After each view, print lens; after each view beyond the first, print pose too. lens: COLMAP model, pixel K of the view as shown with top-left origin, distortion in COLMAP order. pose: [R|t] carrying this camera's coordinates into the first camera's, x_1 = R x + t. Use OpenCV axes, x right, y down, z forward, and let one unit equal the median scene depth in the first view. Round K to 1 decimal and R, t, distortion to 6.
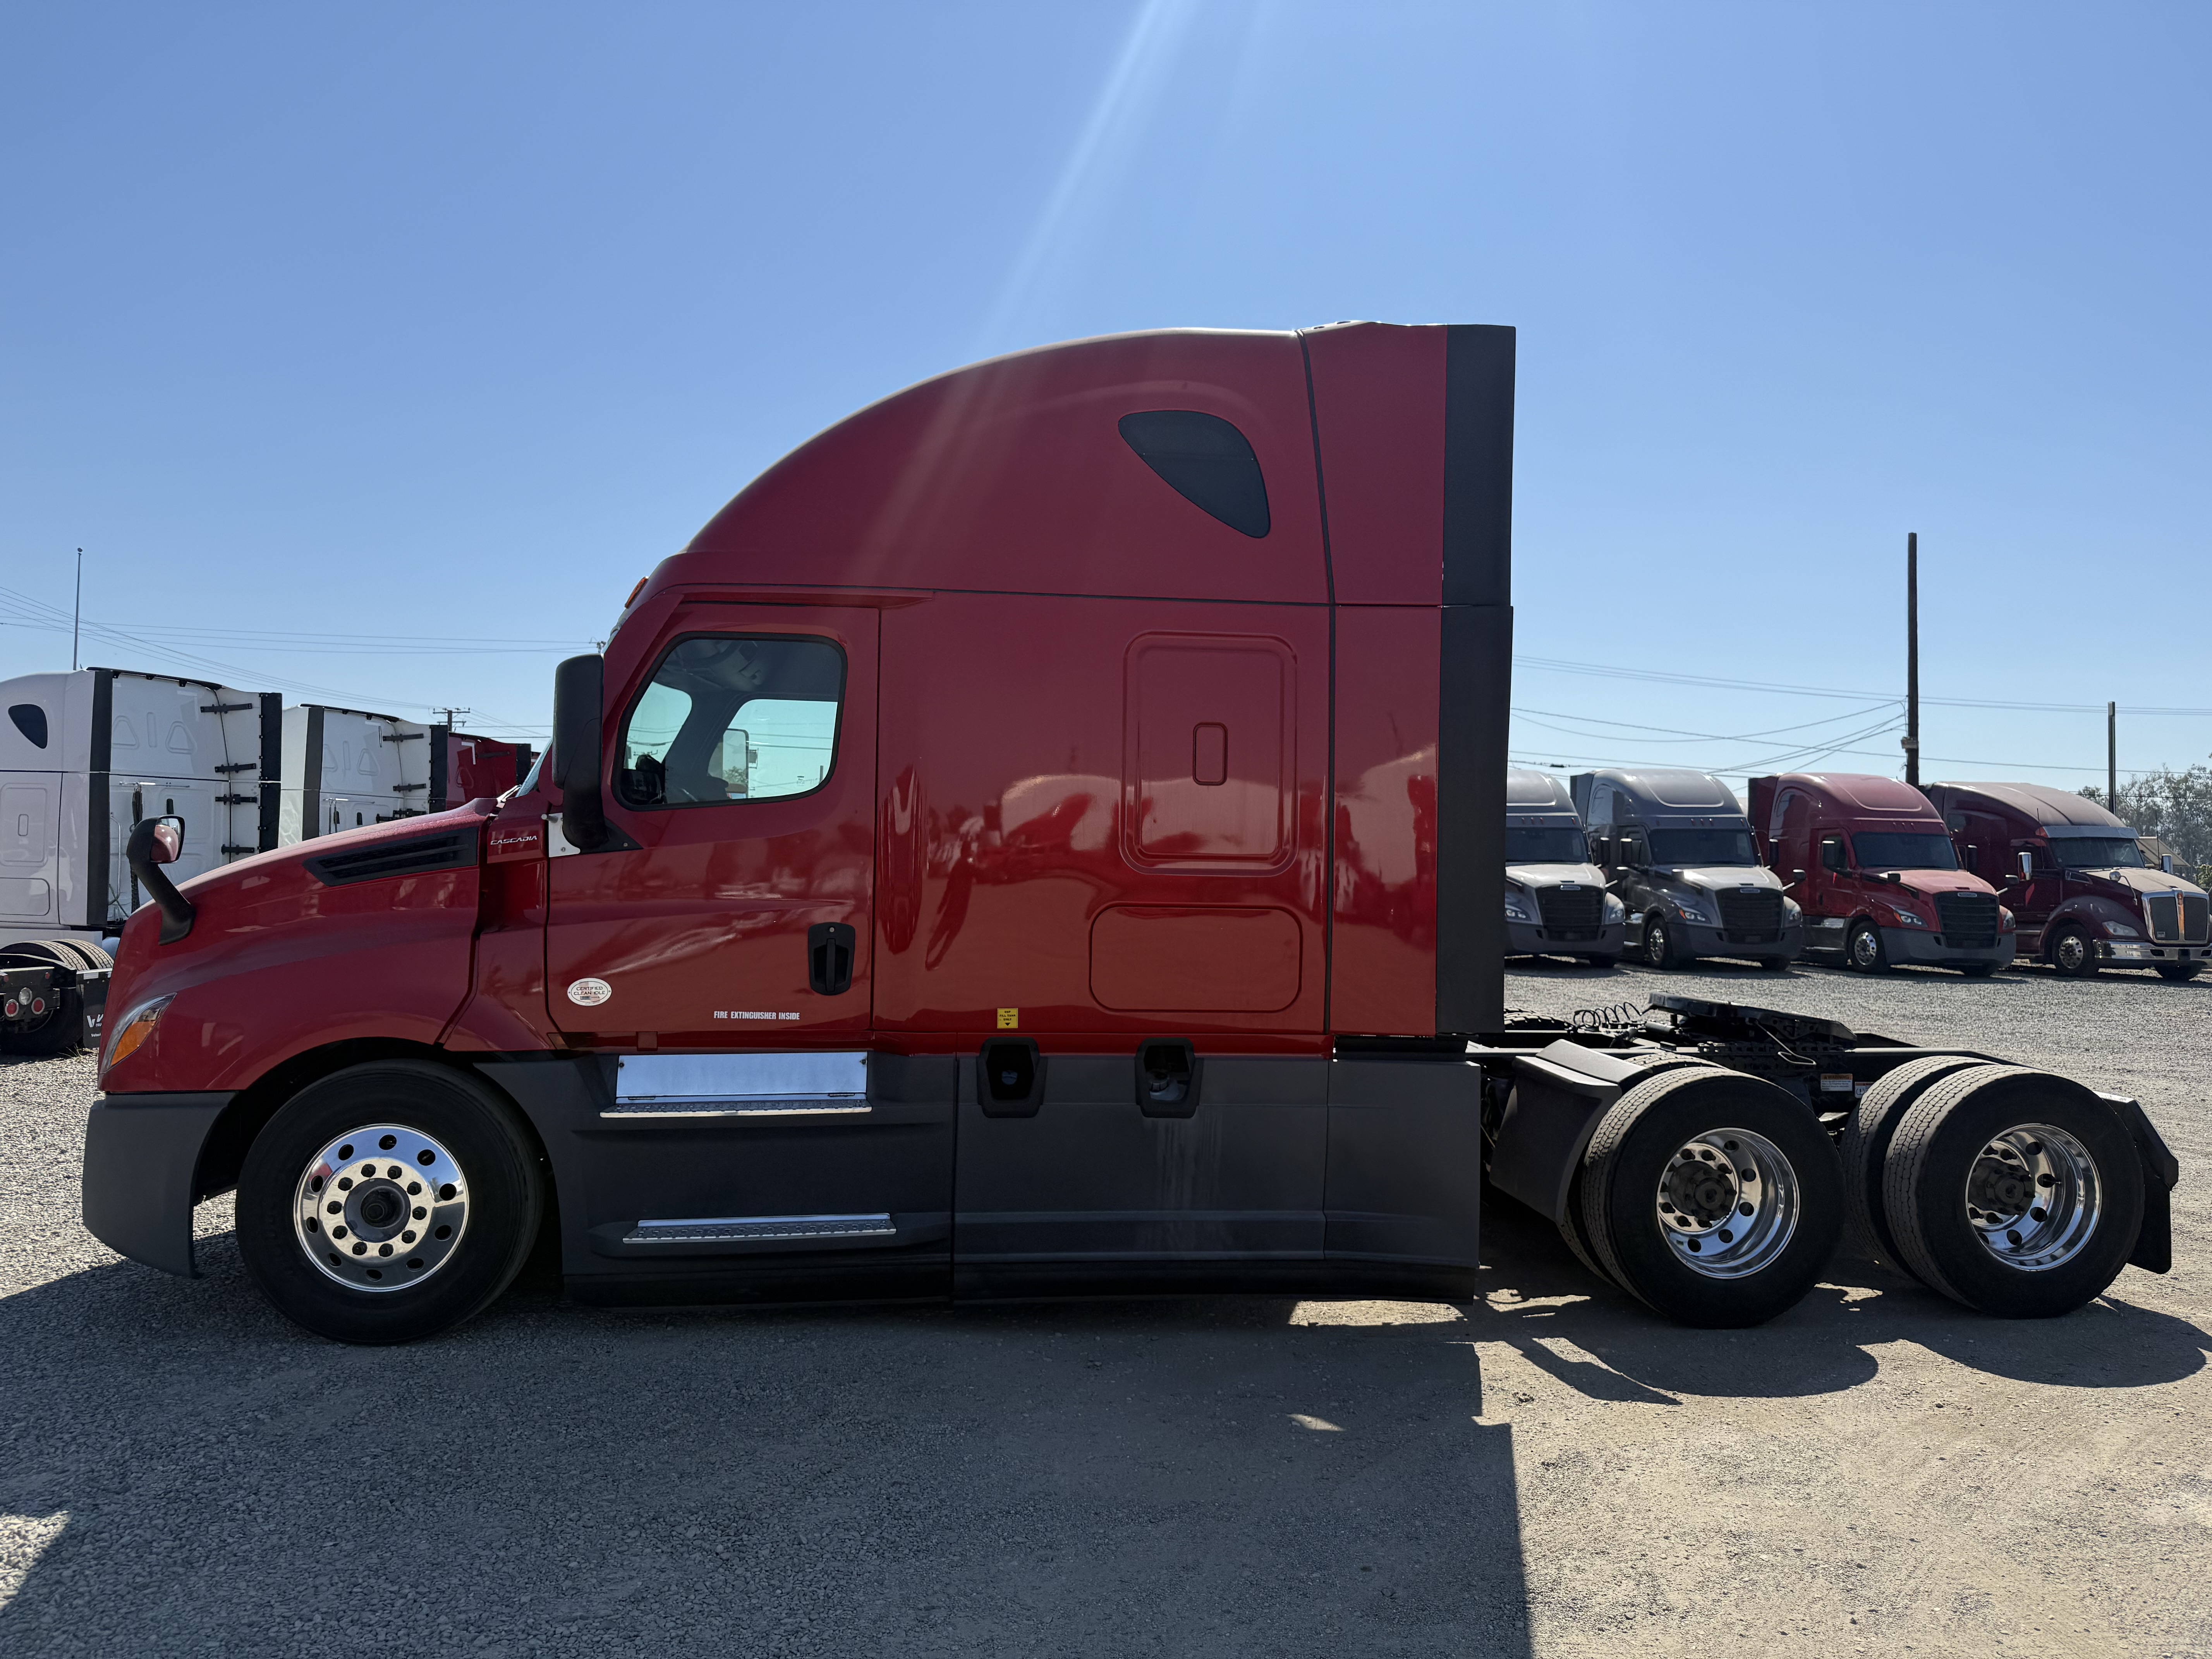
lens RADIAL K [[1544.1, 0, 1155.5], [0, 1544.1, 853.2], [0, 0, 1]] dist [-0.000047, -0.002491]
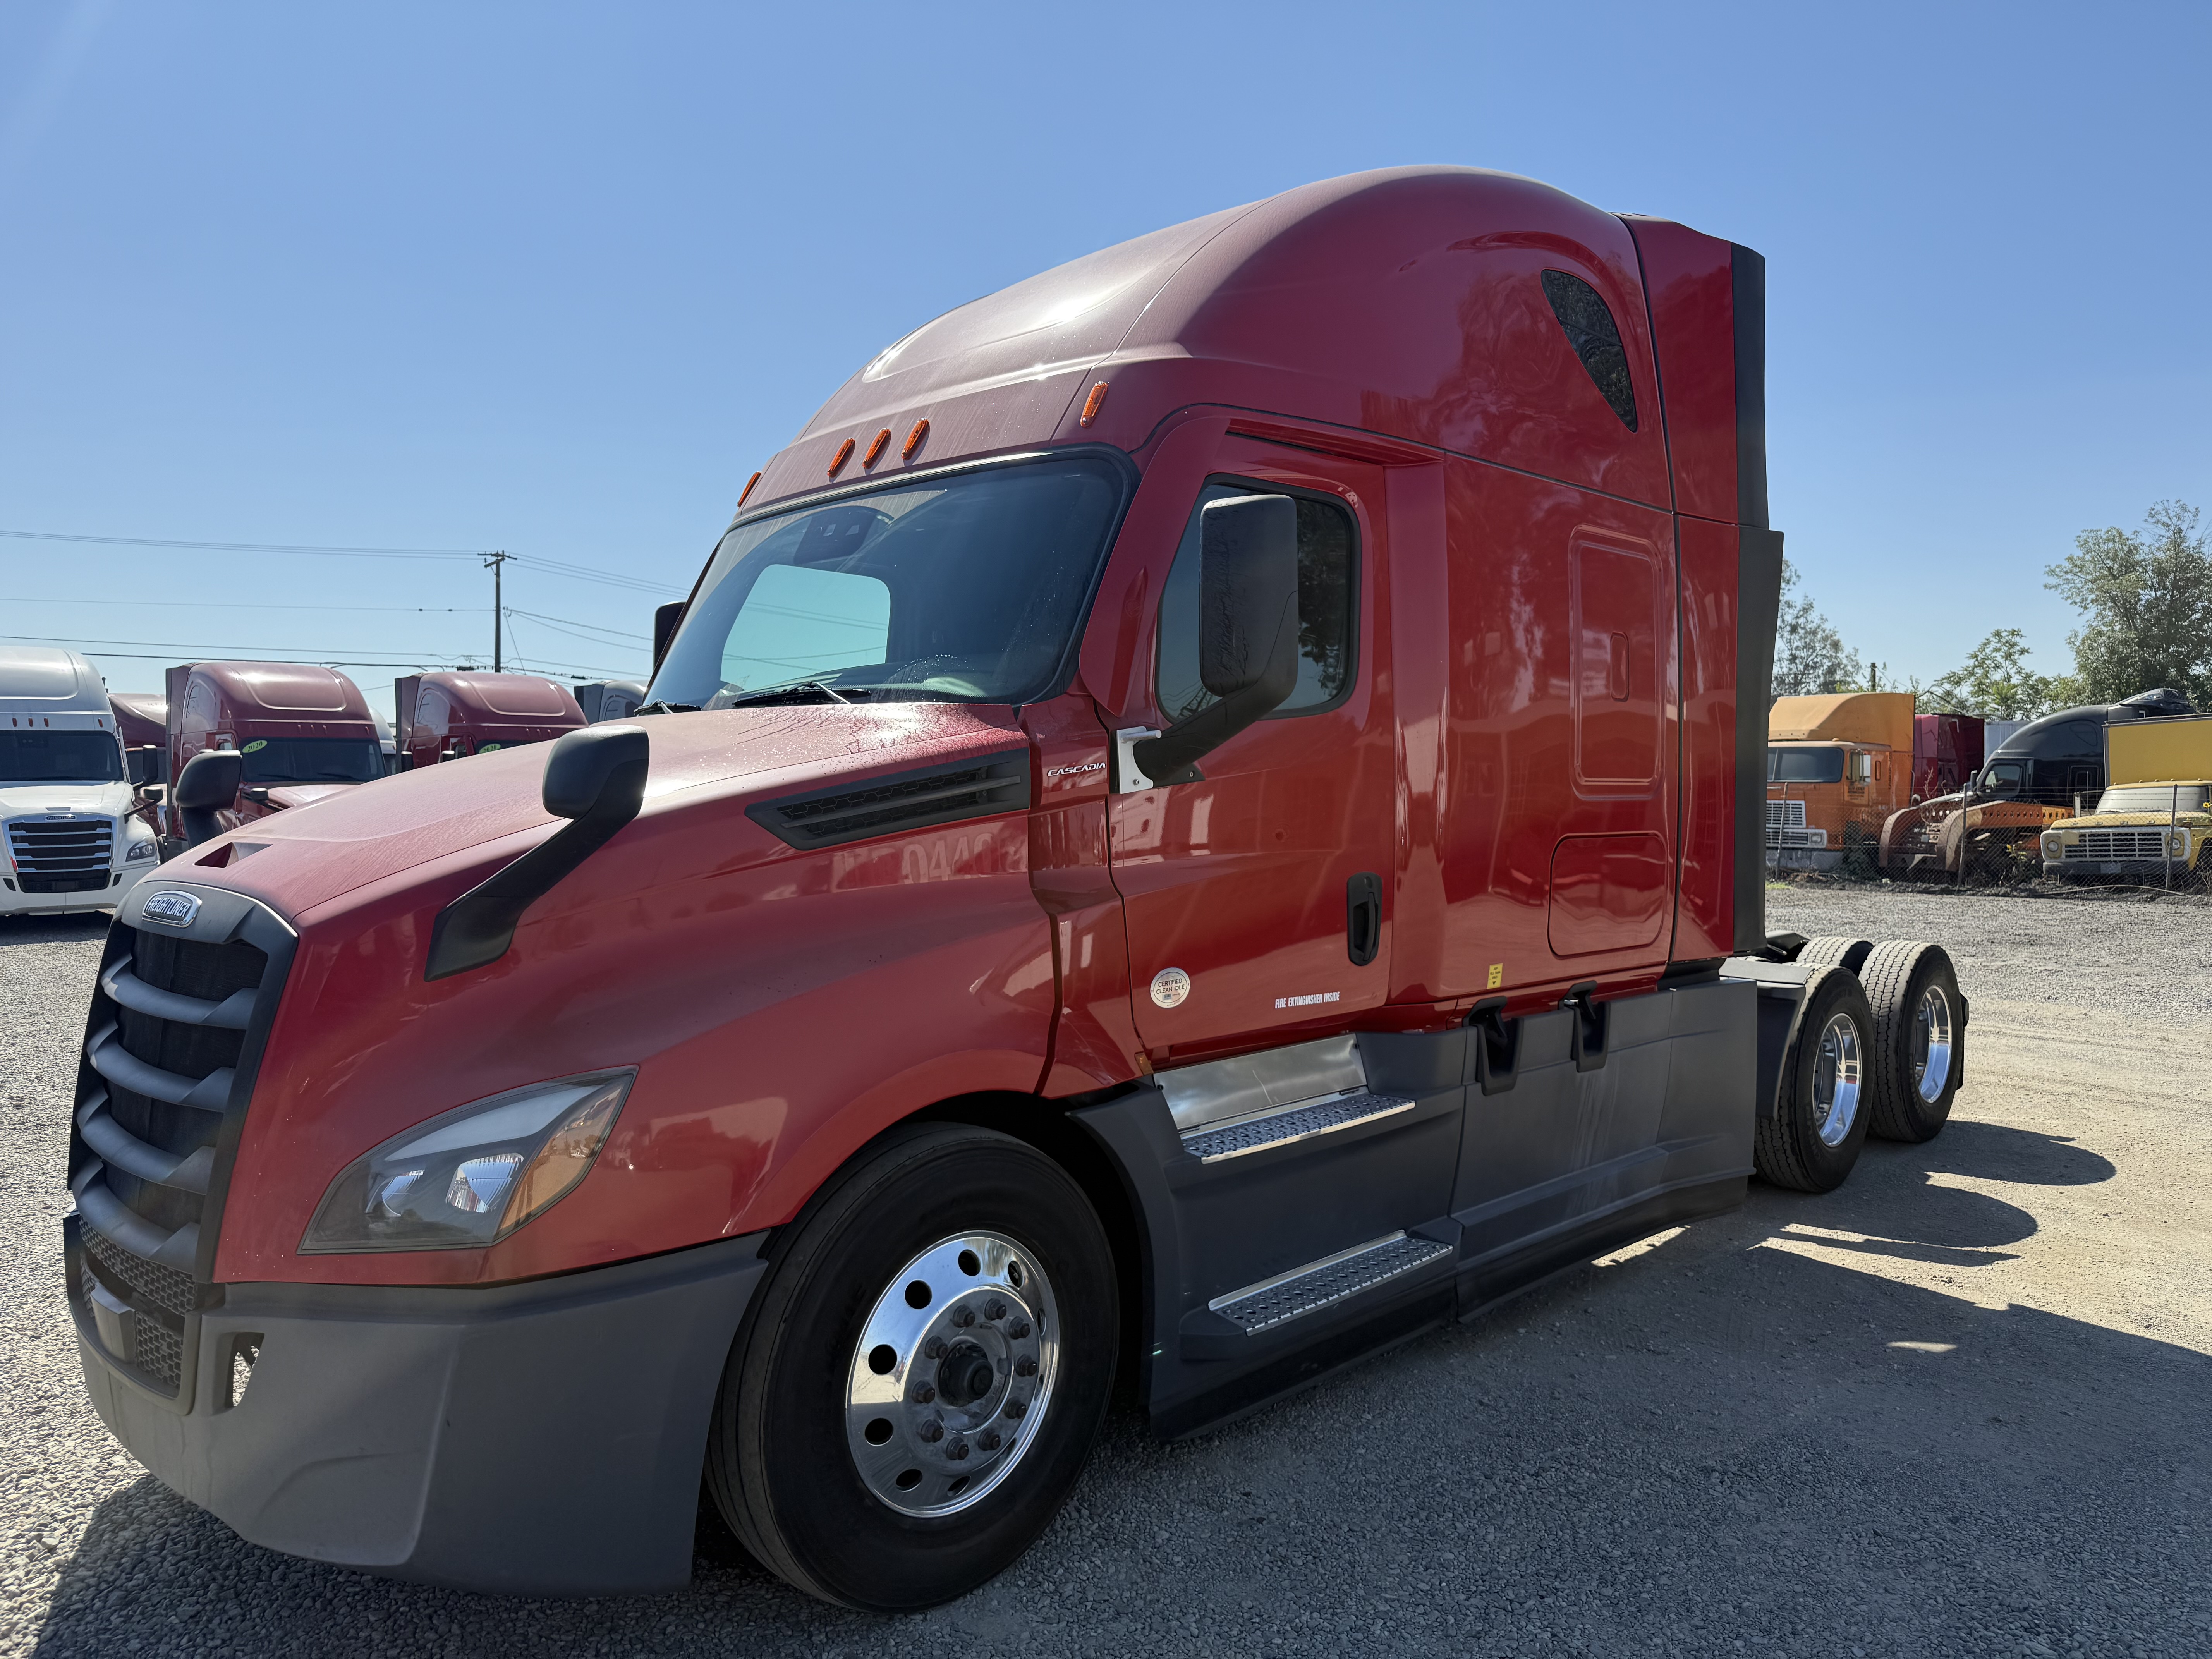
lens RADIAL K [[1554.7, 0, 1106.0], [0, 1554.7, 829.5], [0, 0, 1]] dist [0.001278, -0.009240]
pose [[0.794261, -0.035023, 0.606566, -0.791296], [0.010873, 0.998997, 0.043445, -0.011224], [-0.607479, -0.027911, 0.793845, 0.463451]]
